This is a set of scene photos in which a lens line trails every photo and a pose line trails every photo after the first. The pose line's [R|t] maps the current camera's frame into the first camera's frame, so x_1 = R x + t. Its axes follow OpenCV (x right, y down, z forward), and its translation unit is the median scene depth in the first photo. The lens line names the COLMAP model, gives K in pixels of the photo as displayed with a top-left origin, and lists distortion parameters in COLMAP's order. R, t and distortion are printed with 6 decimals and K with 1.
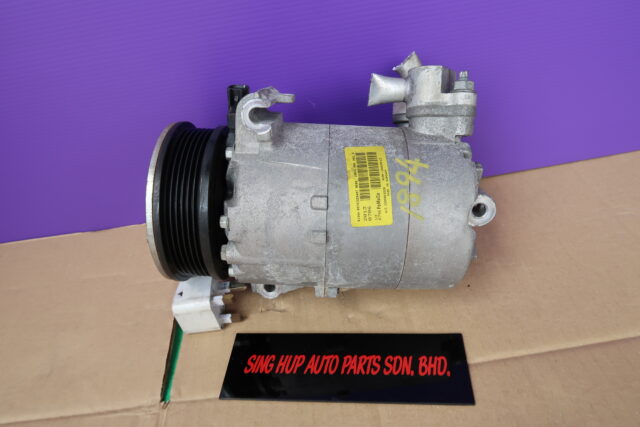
lens RADIAL K [[258.7, 0, 320.0], [0, 258.7, 213.5], [0, 0, 1]] dist [-0.035801, -0.000048]
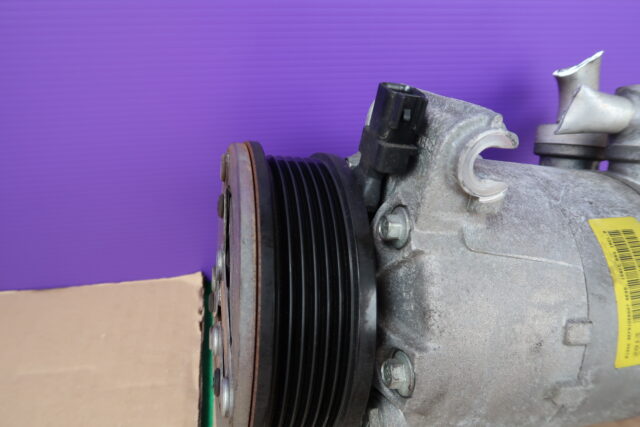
lens RADIAL K [[263.0, 0, 301.2], [0, 263.0, 193.7], [0, 0, 1]] dist [-0.033701, 0.000117]
pose [[0.992030, 0.030254, 0.122314, -0.614599], [-0.026273, 0.999075, -0.034029, -0.285330], [-0.123230, 0.030545, 0.991908, 0.541251]]
